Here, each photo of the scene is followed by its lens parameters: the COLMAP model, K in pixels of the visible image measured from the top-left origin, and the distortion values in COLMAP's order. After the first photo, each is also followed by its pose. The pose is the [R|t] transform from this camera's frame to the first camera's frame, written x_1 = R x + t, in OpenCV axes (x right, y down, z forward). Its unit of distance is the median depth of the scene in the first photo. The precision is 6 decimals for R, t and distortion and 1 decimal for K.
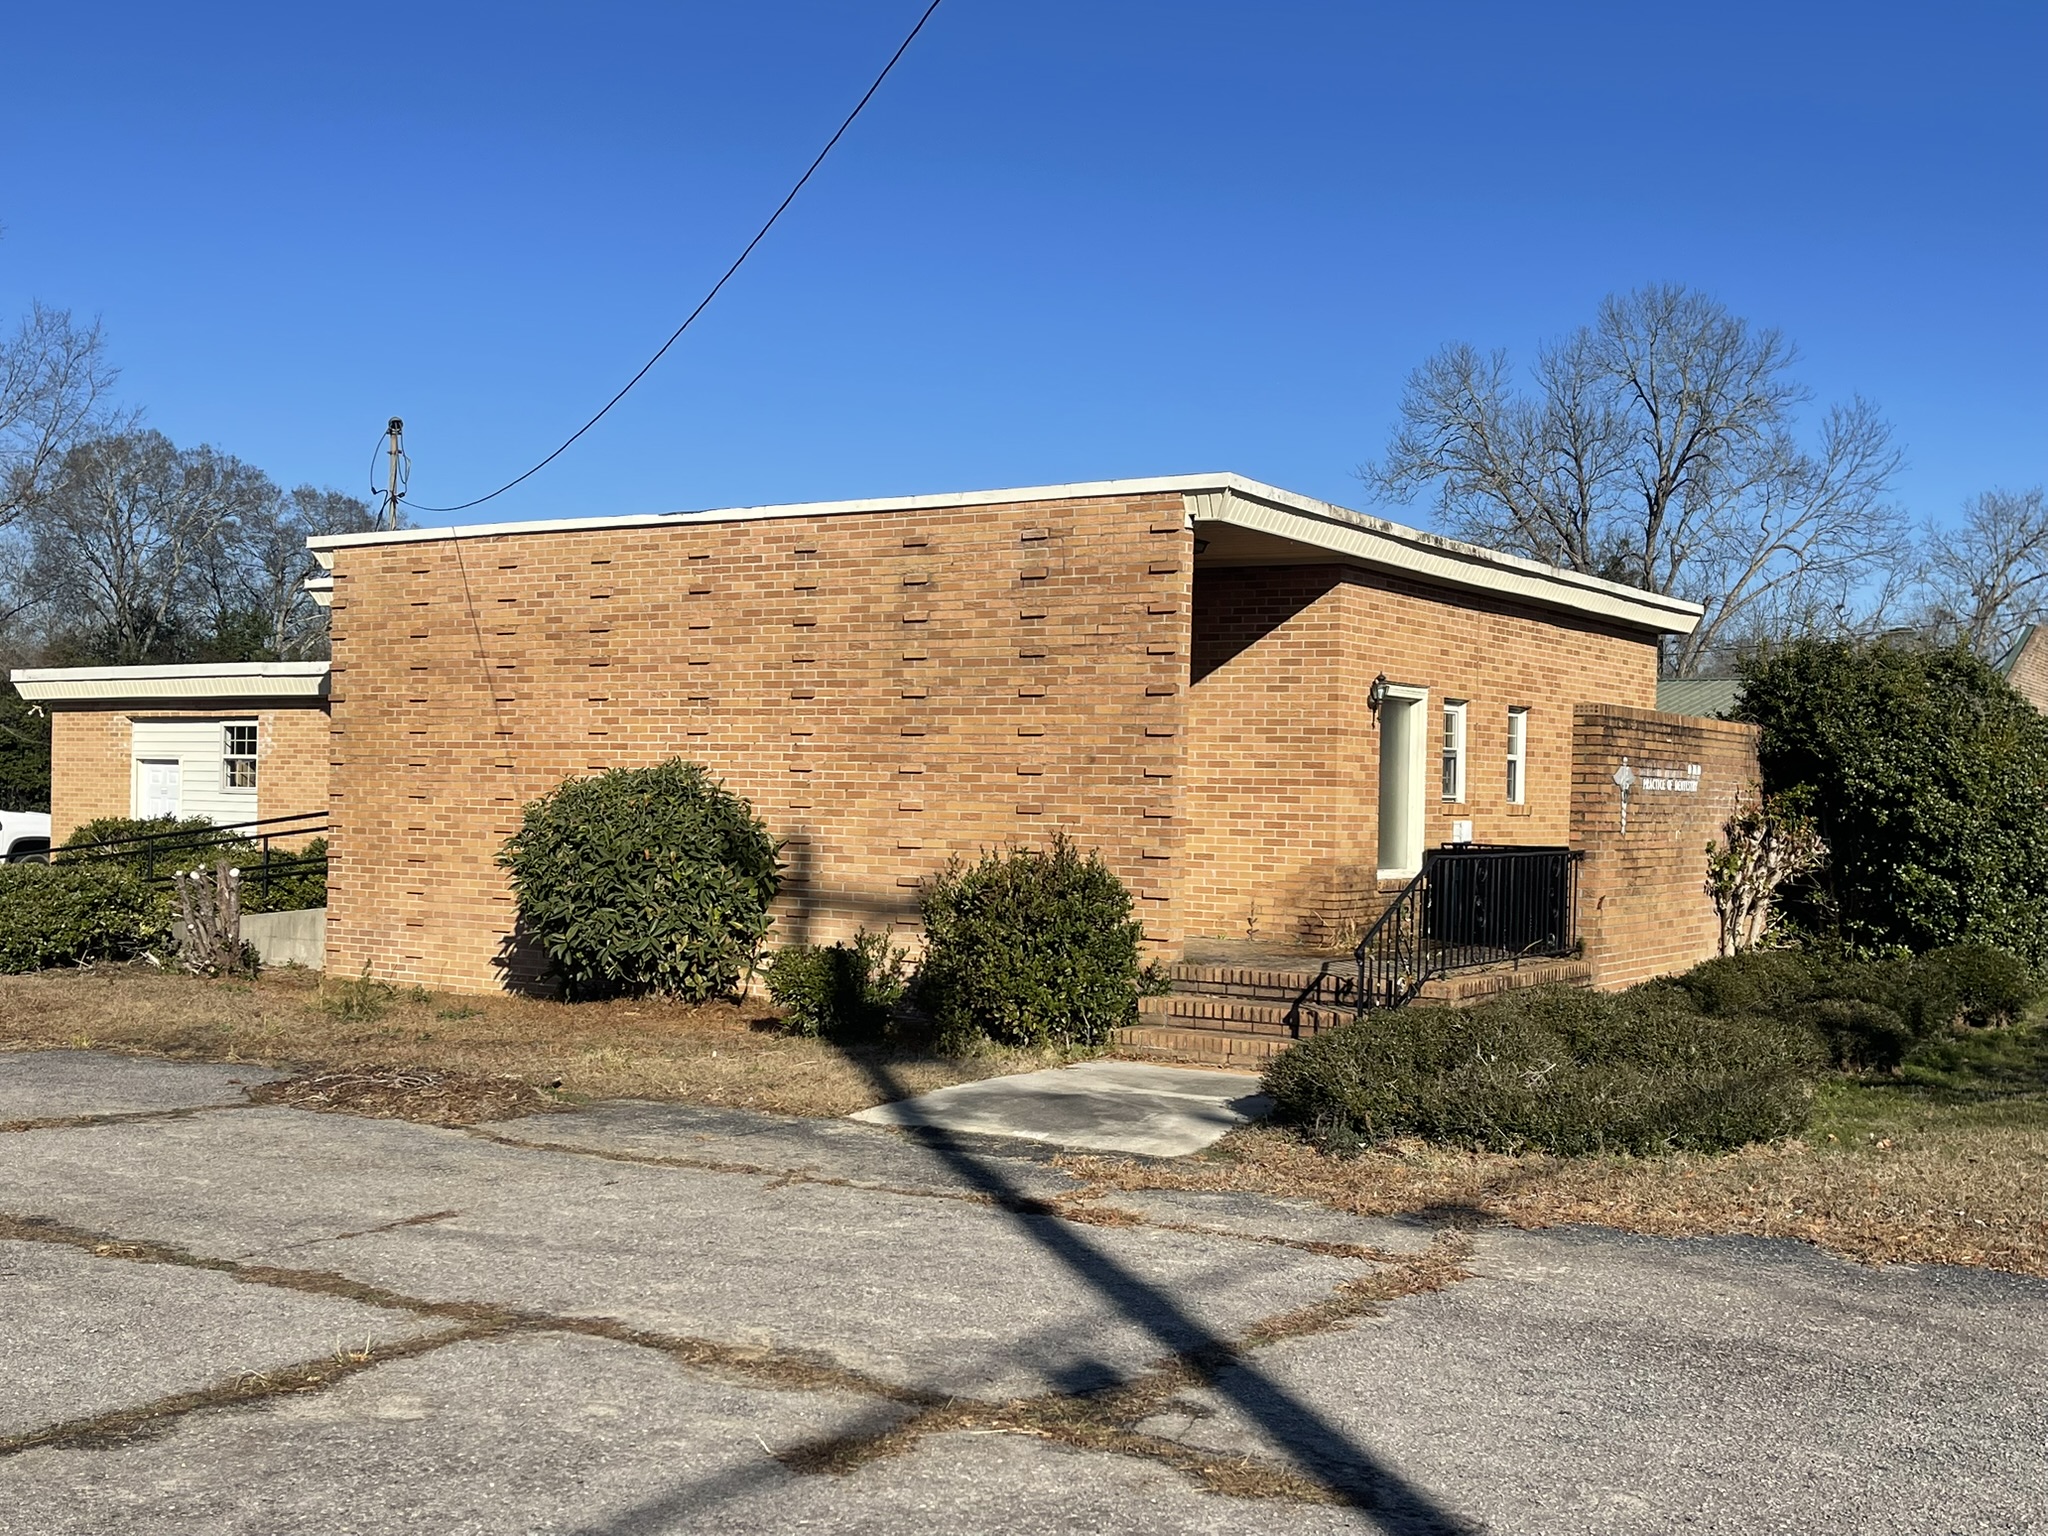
lens RADIAL K [[2185.6, 0, 1006.3], [0, 2185.6, 774.2], [0, 0, 1]] dist [0.050123, 0.000000]
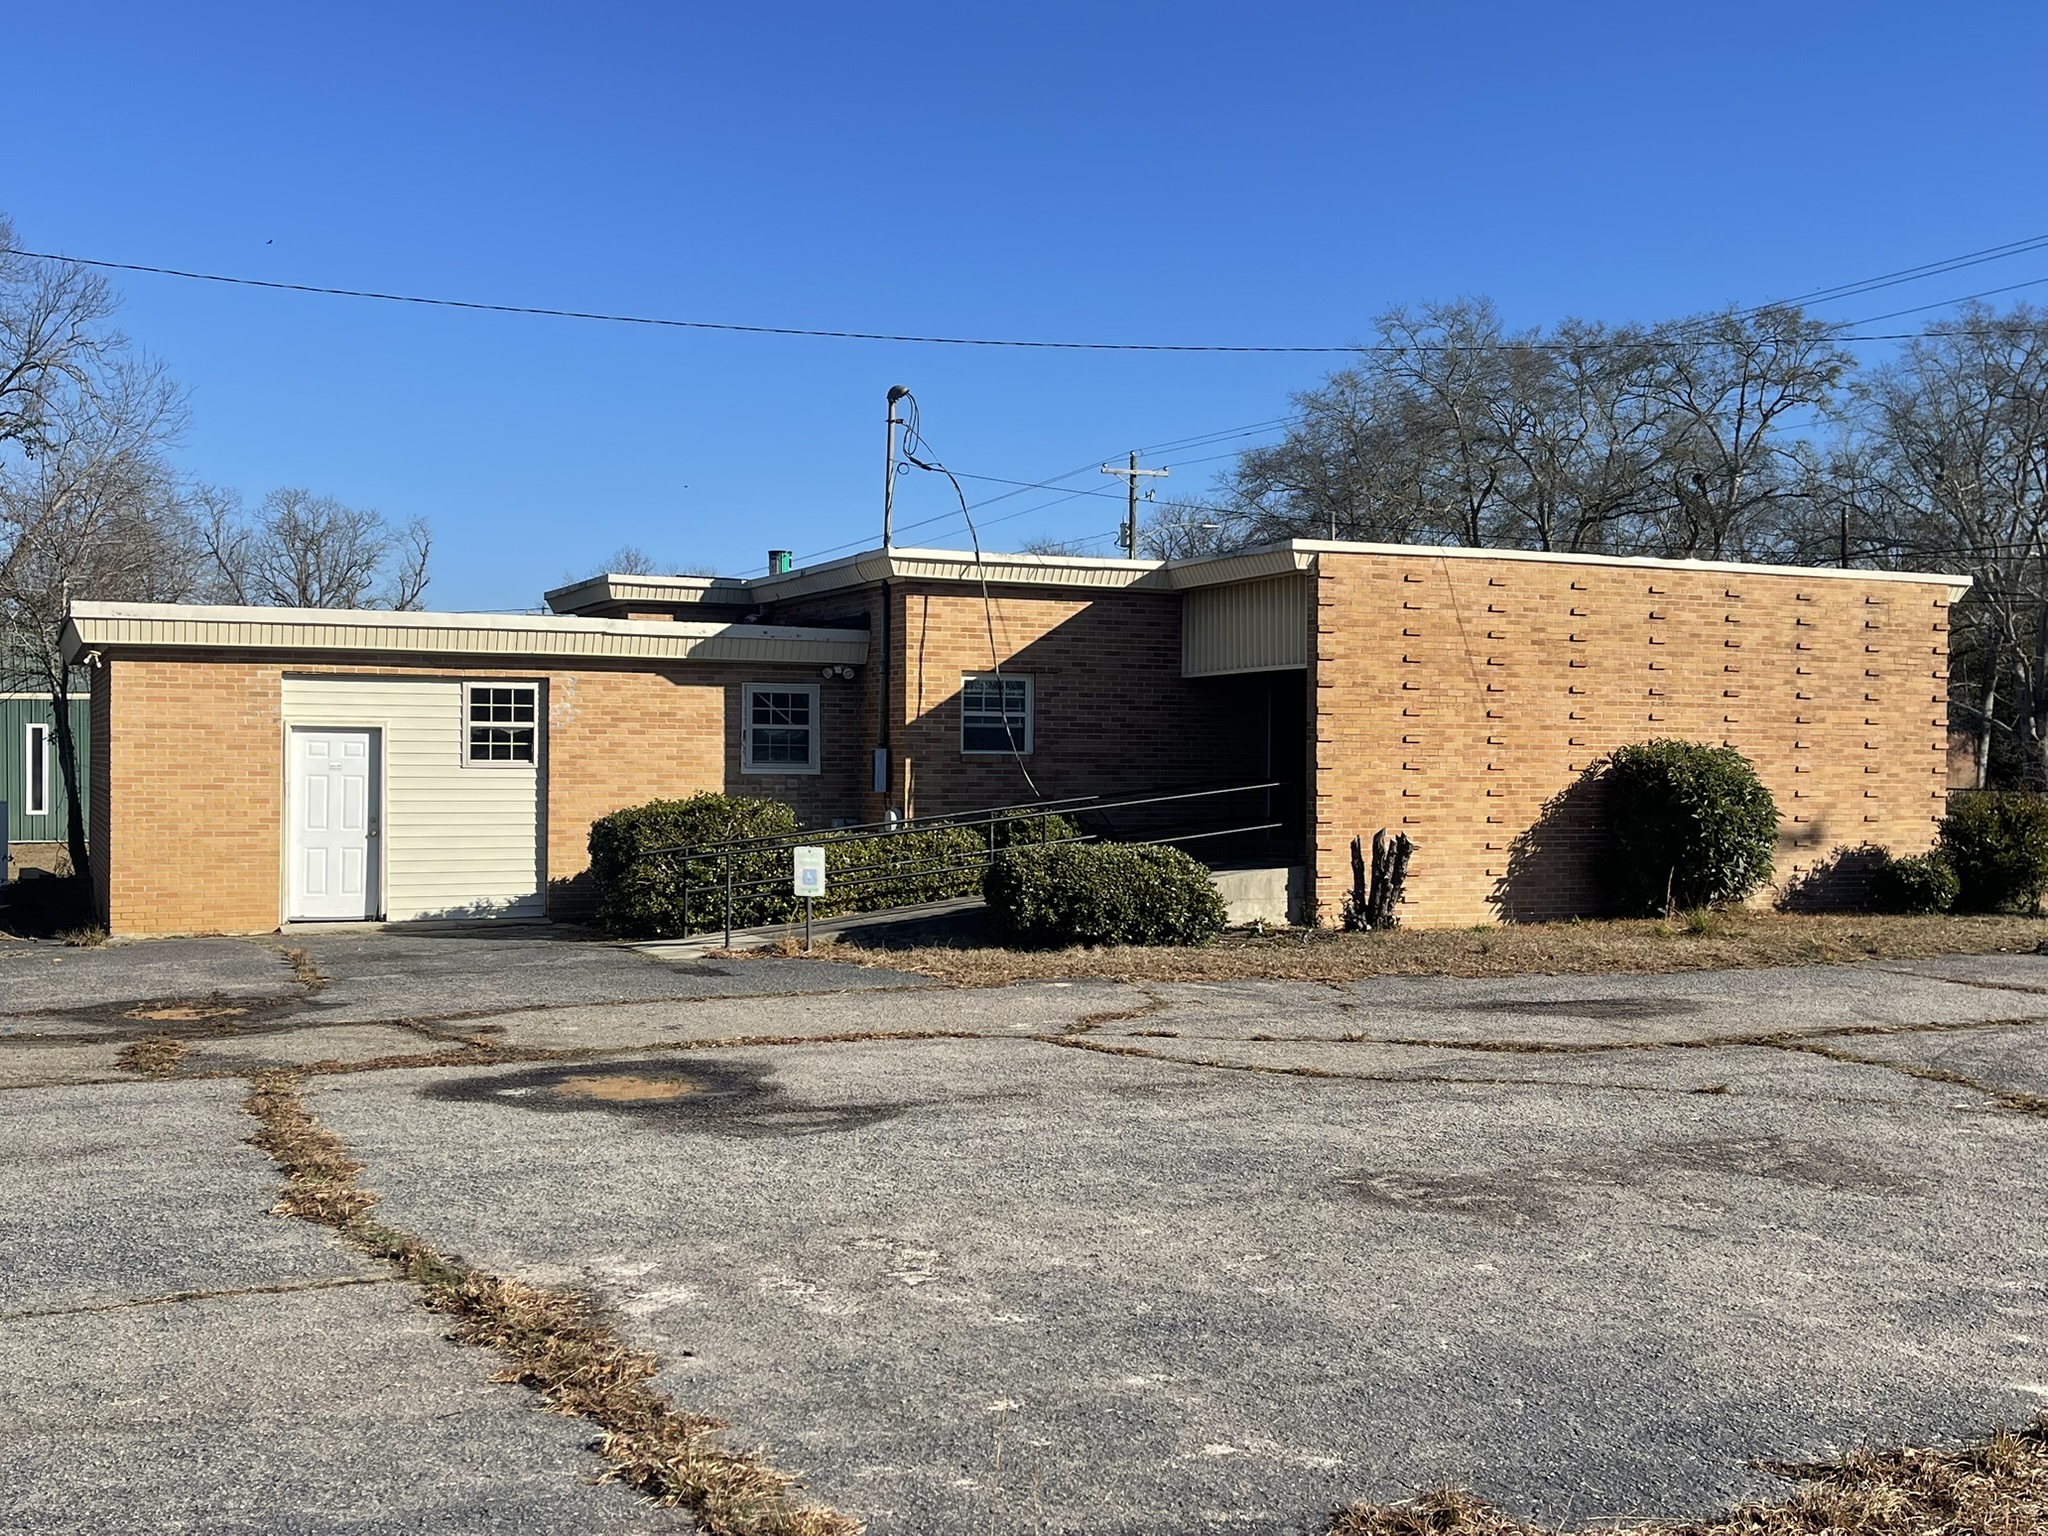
lens RADIAL K [[2185.6, 0, 1026.1], [0, 2185.6, 769.2], [0, 0, 1]] dist [0.050123, 0.000000]
pose [[0.528468, -0.018585, 0.848750, -1.482470], [-0.004210, 0.999691, 0.024512, -0.019033], [-0.848943, -0.016527, 0.528226, 0.582498]]
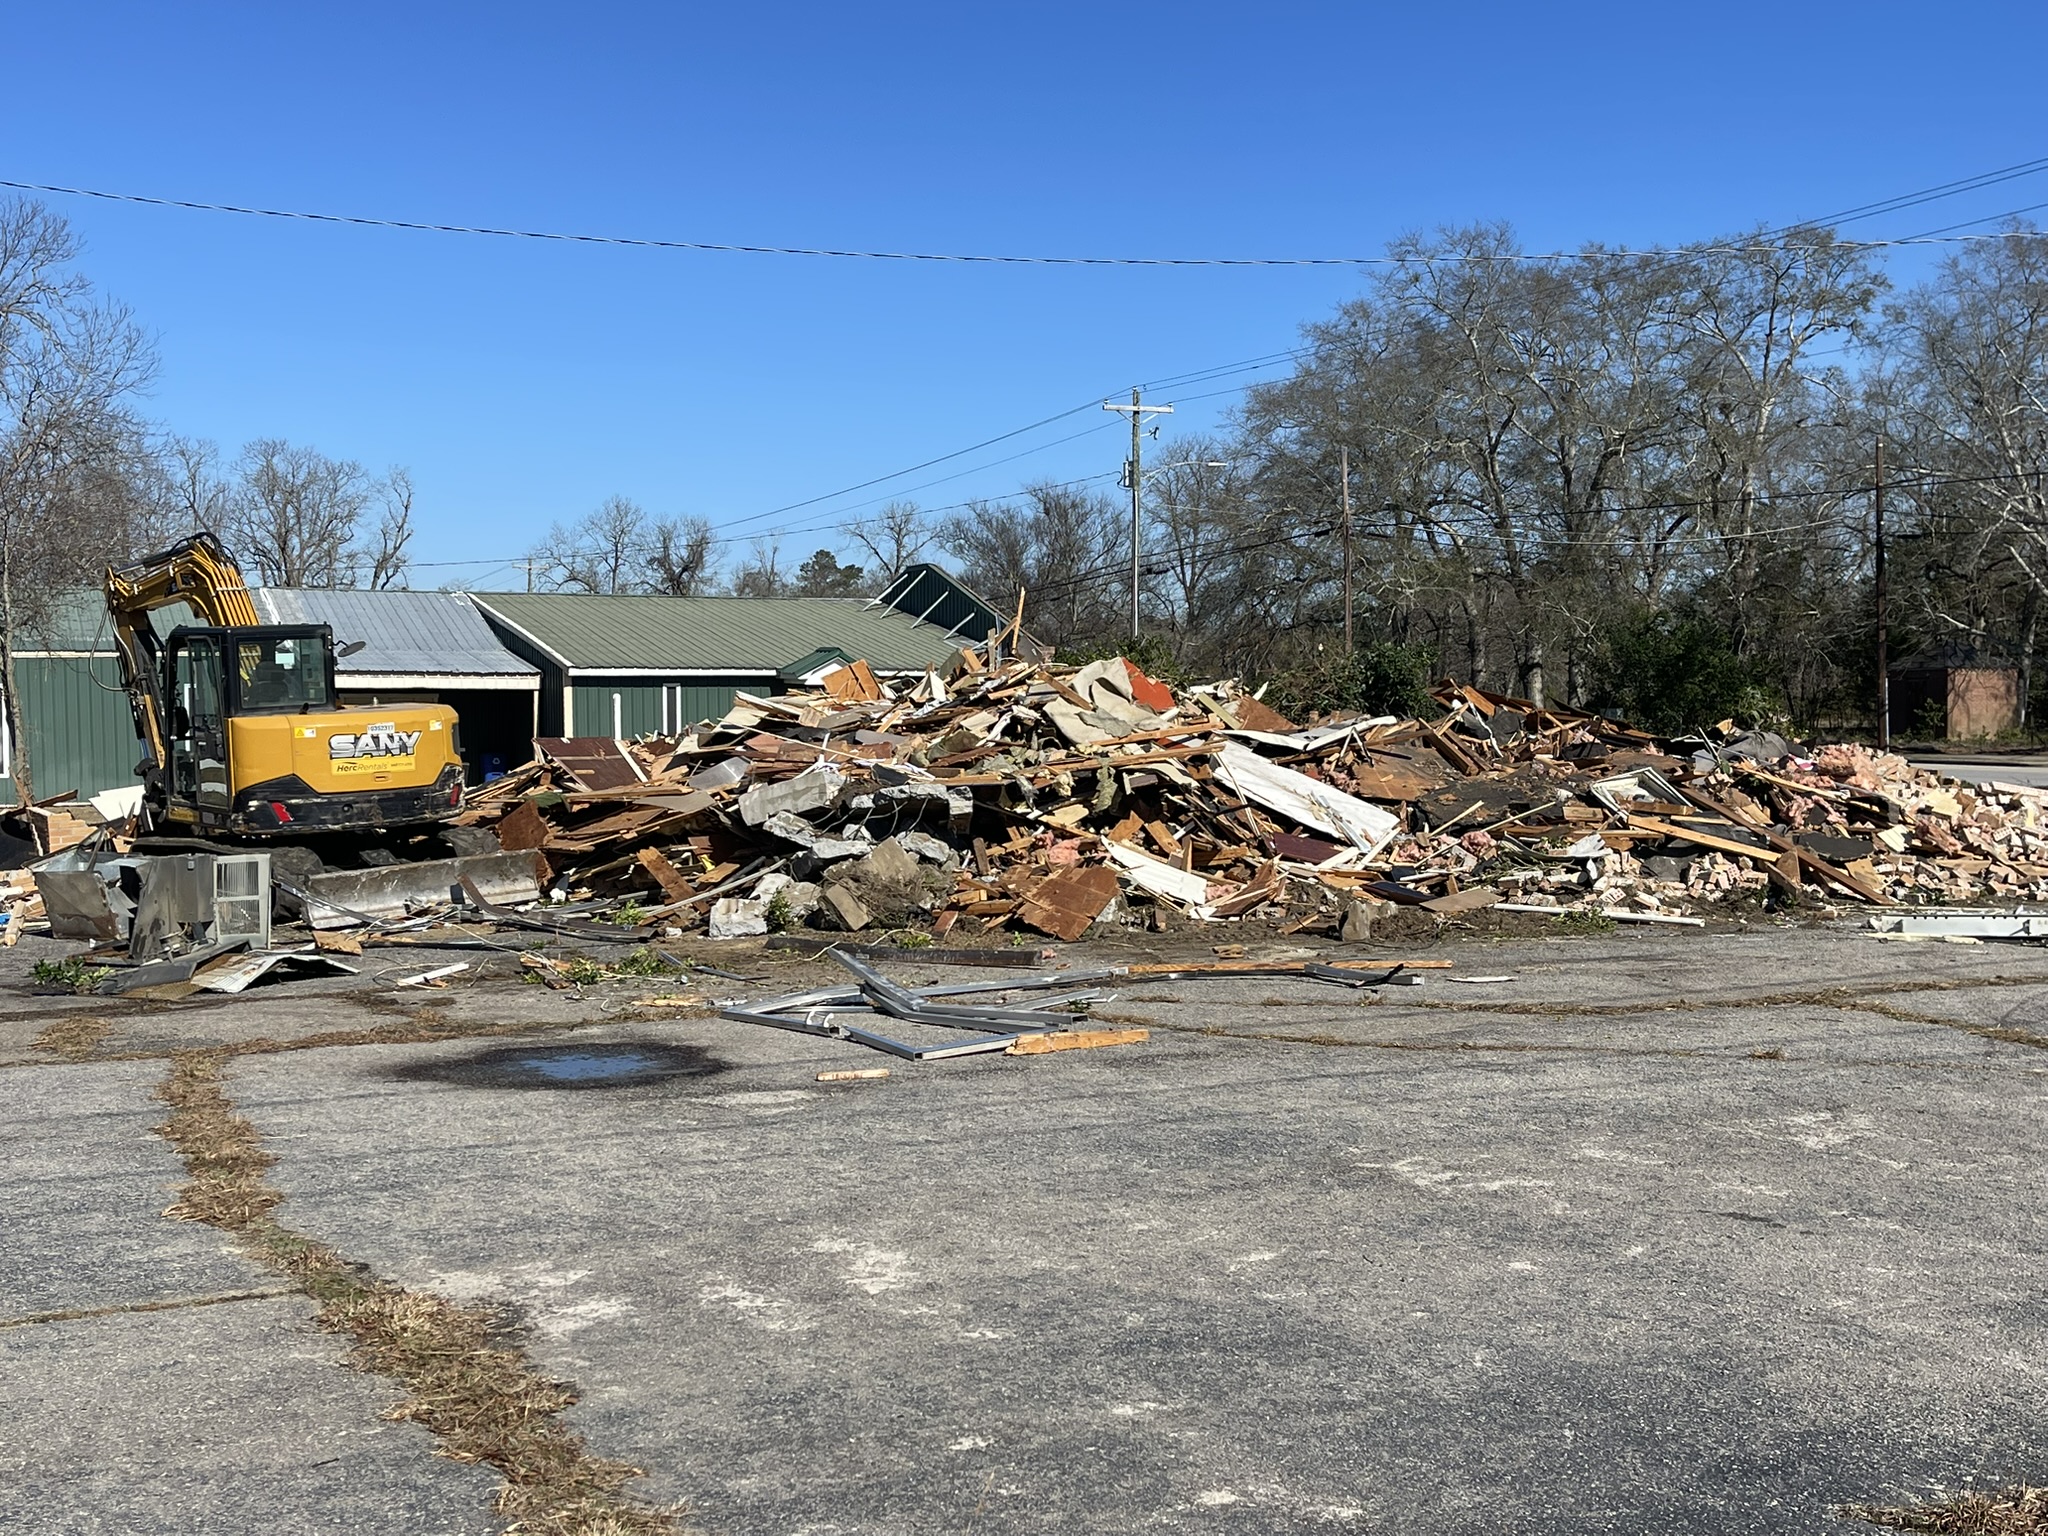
lens RADIAL K [[2236.9, 0, 1021.7], [0, 2236.9, 811.0], [0, 0, 1]] dist [0.038051, 0.000000]
pose [[0.532336, -0.058880, 0.844483, -1.431366], [0.008057, 0.997885, 0.064497, -0.014897], [-0.846495, -0.027530, 0.531685, 0.605100]]
